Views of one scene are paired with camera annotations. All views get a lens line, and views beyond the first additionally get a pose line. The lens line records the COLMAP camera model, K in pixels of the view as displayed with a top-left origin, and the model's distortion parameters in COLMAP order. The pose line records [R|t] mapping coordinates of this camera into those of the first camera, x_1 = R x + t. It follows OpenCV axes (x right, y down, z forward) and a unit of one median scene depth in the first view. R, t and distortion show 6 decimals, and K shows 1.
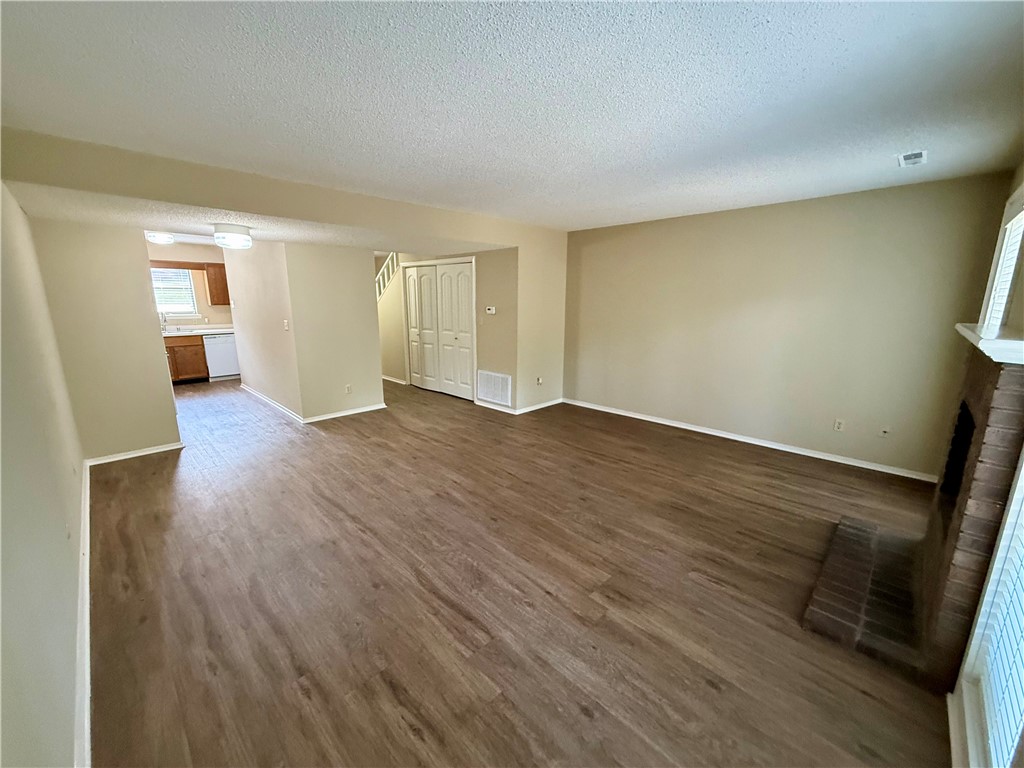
lens RADIAL K [[409.1, 0, 511.4], [0, 409.1, 393.7], [0, 0, 1]] dist [0.000594, -0.000129]
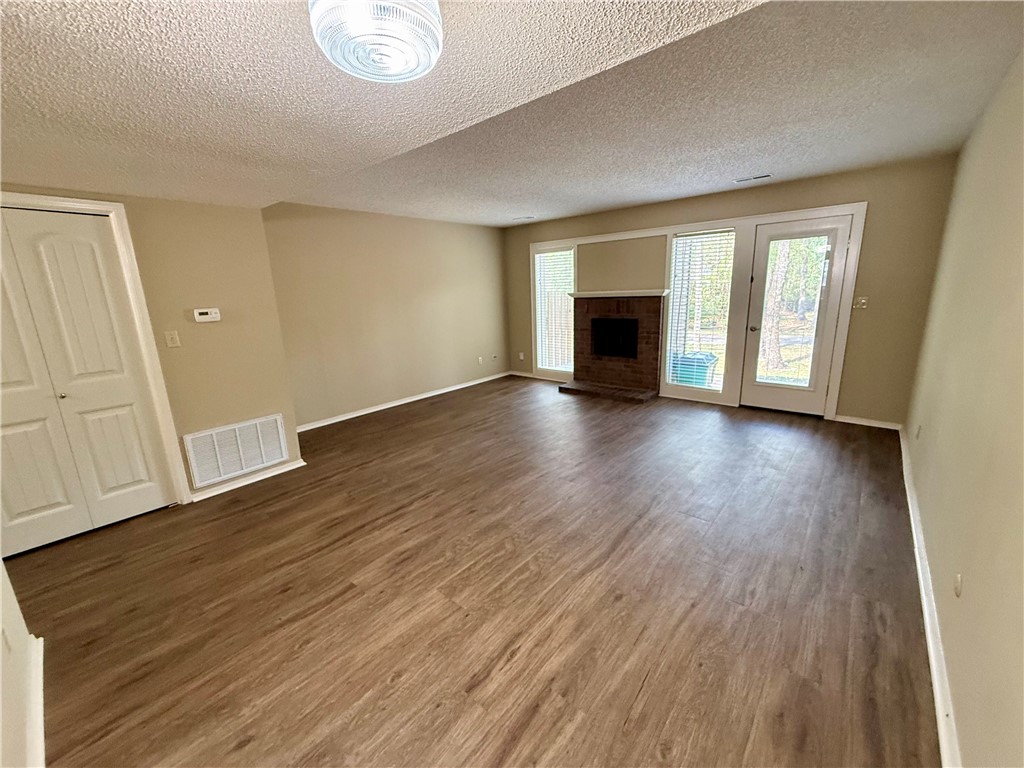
lens RADIAL K [[409.1, 0, 524.1], [0, 409.1, 368.1], [0, 0, 1]] dist [0.000594, -0.000129]
pose [[-0.077158, -0.191835, 0.978390, -0.792642], [0.262639, 0.942744, 0.205558, -0.173818], [-0.961804, 0.272824, -0.022356, 0.782751]]
